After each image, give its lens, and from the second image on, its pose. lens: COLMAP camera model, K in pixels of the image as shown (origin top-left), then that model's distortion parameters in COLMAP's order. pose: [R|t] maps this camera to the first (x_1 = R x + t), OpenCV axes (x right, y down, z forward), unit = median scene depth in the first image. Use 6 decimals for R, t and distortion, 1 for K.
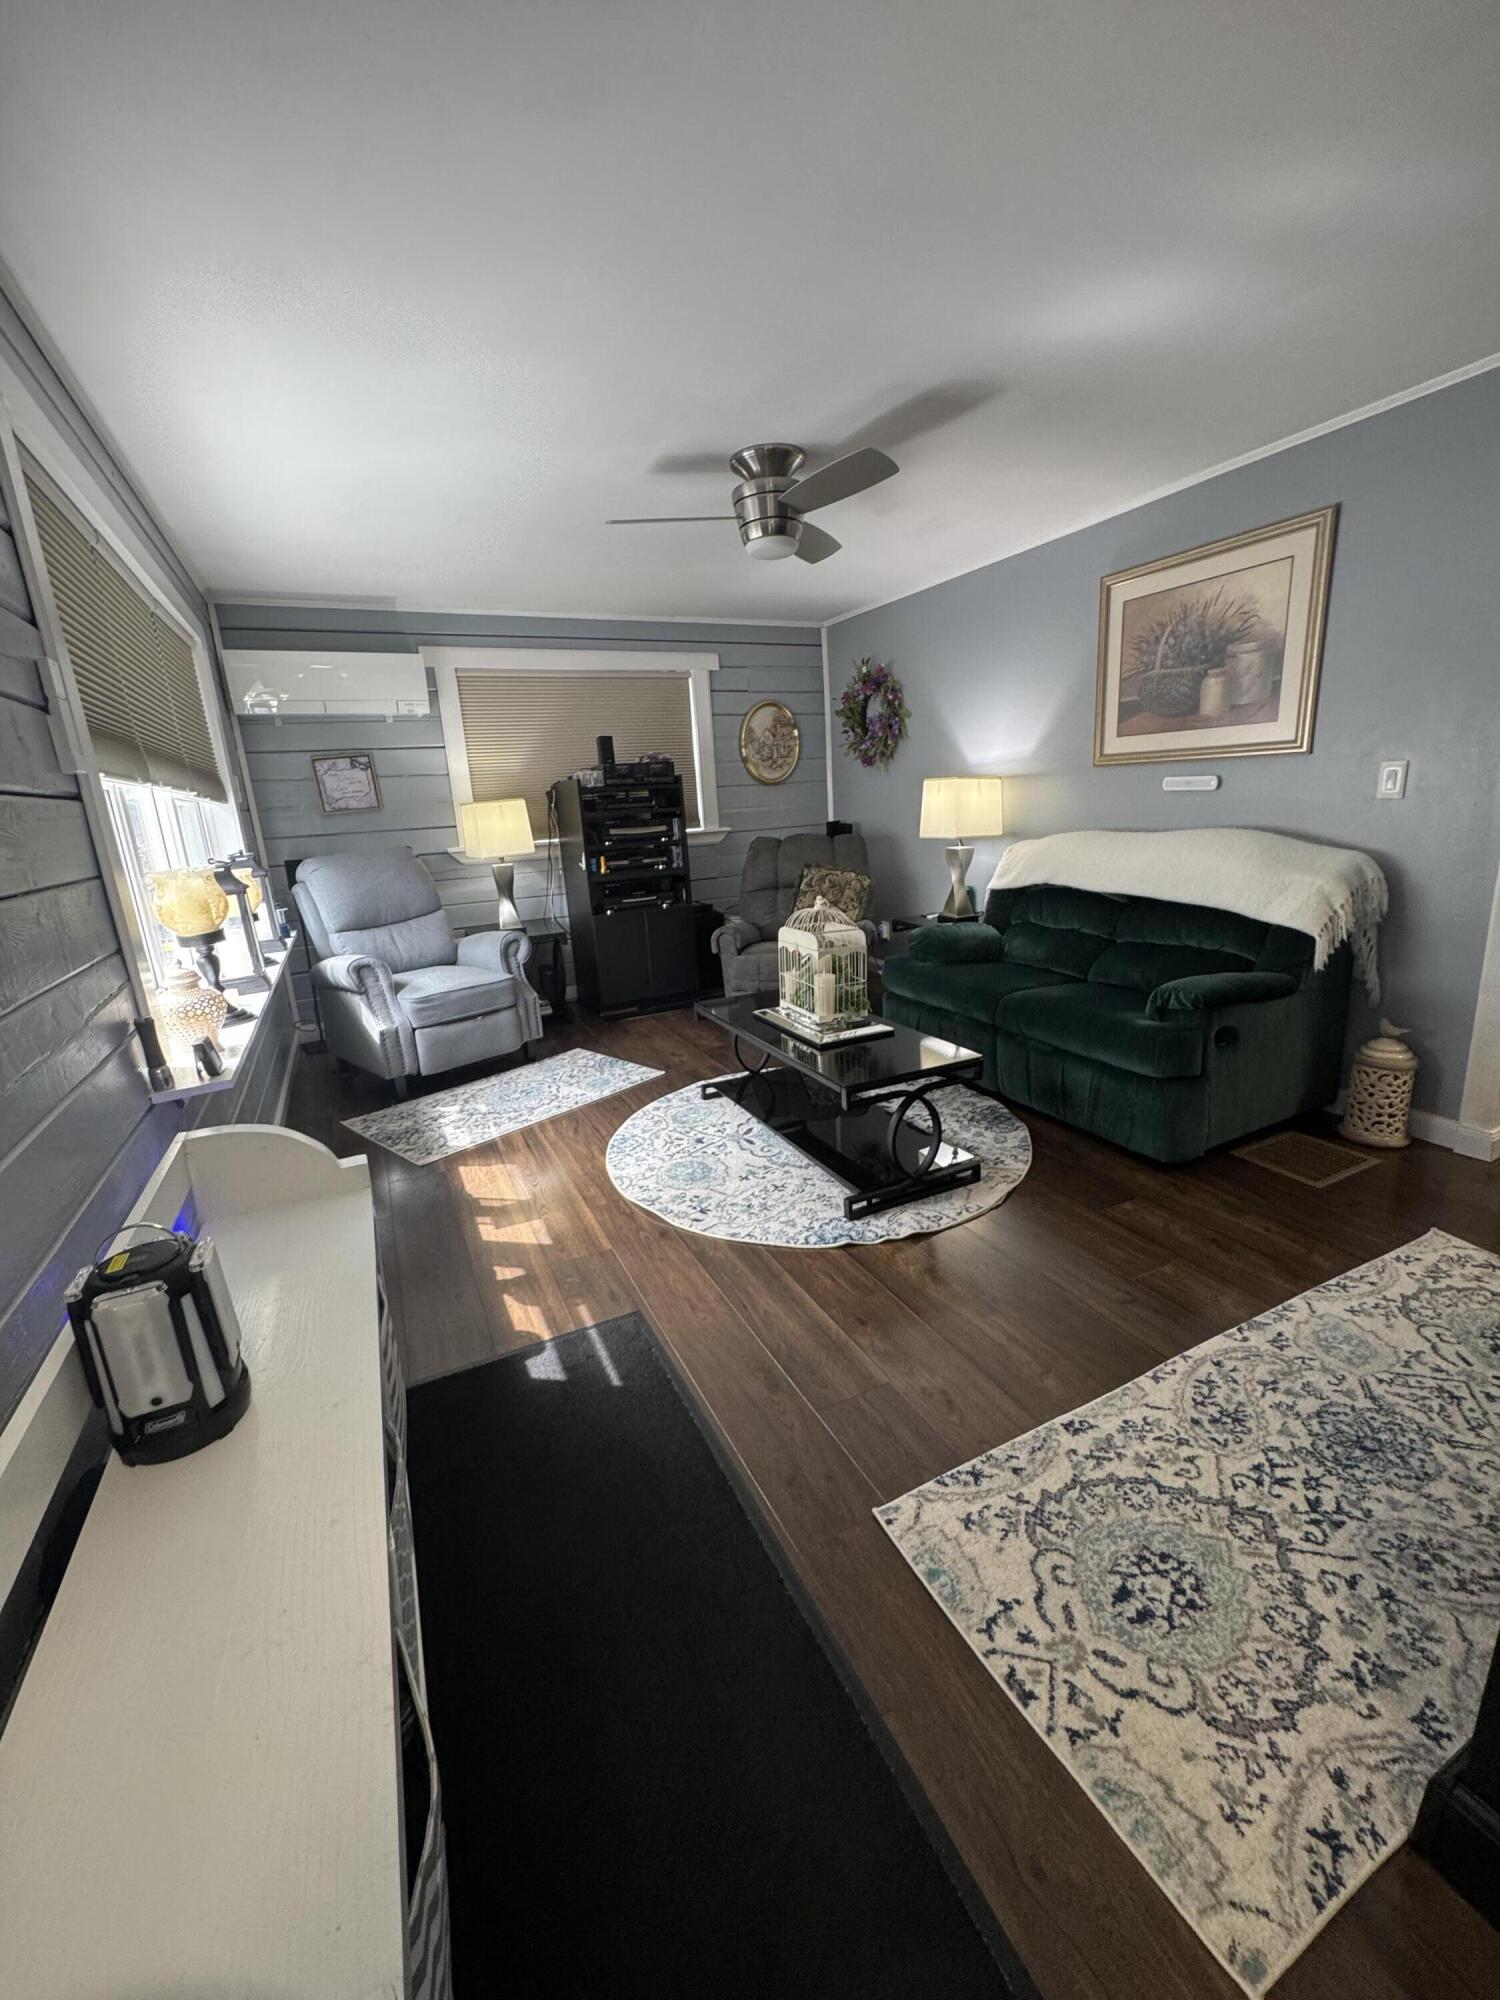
lens RADIAL K [[812.4, 0, 762.1], [0, 812.4, 995.9], [0, 0, 1]] dist [-0.000347, -0.000008]
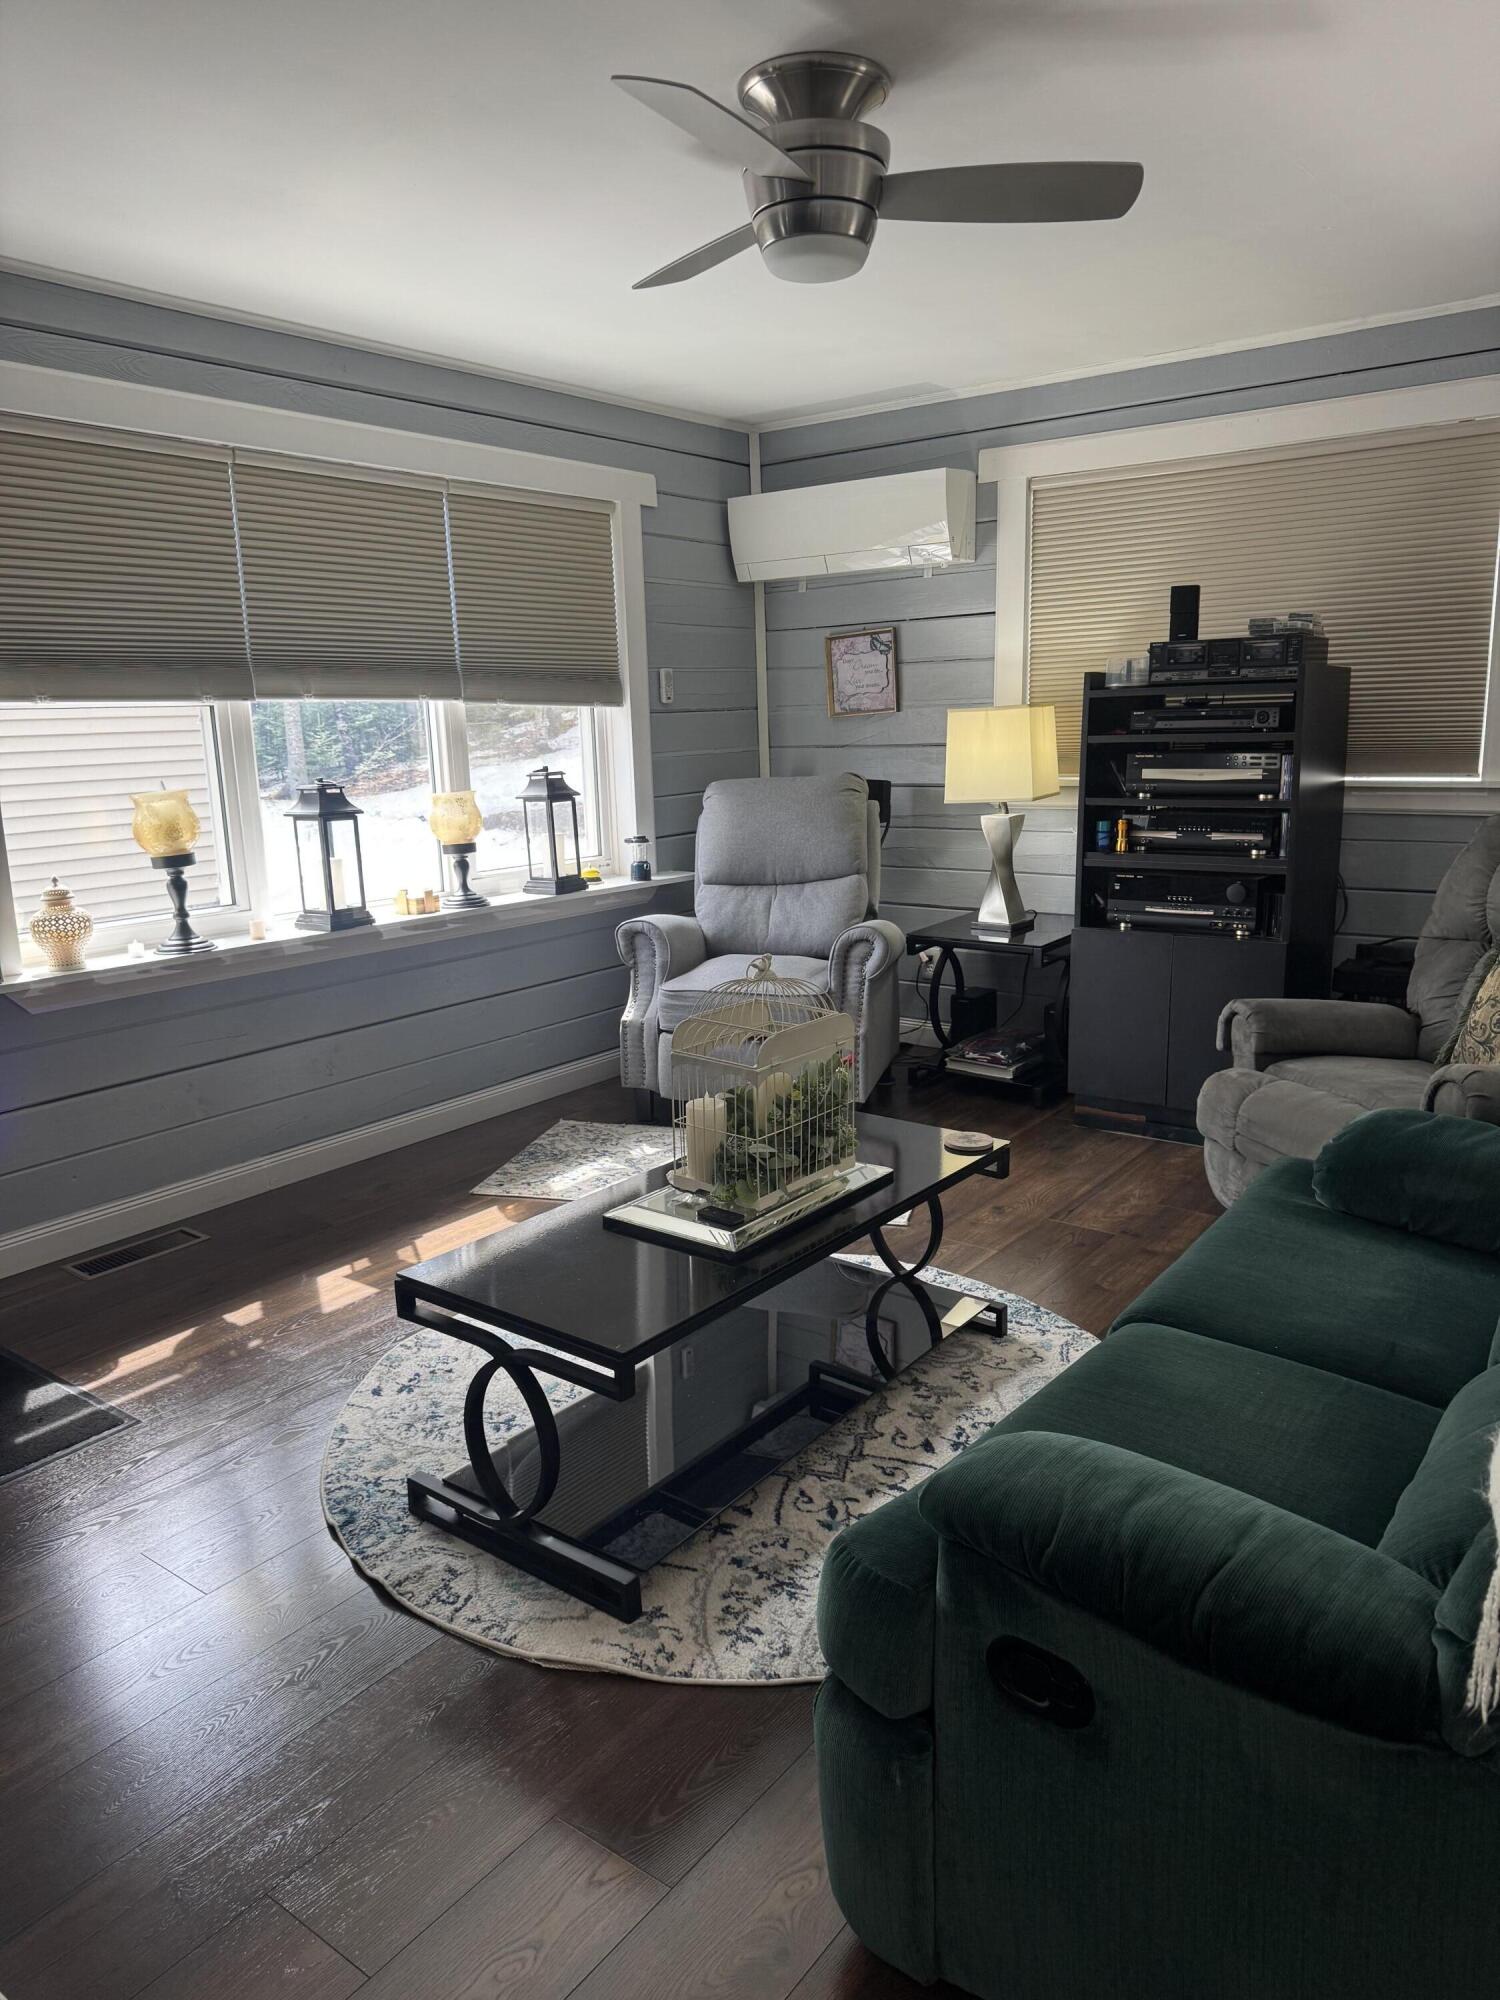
lens RADIAL K [[1421.1, 0, 751.5], [0, 1421.1, 1011.3], [0, 0, 1]] dist [0.071536, -0.082880]
pose [[0.432543, 0.229322, -0.871962, 0.562142], [-0.213917, 0.965601, 0.147834, -0.144115], [0.875869, 0.122583, 0.466720, 0.392726]]
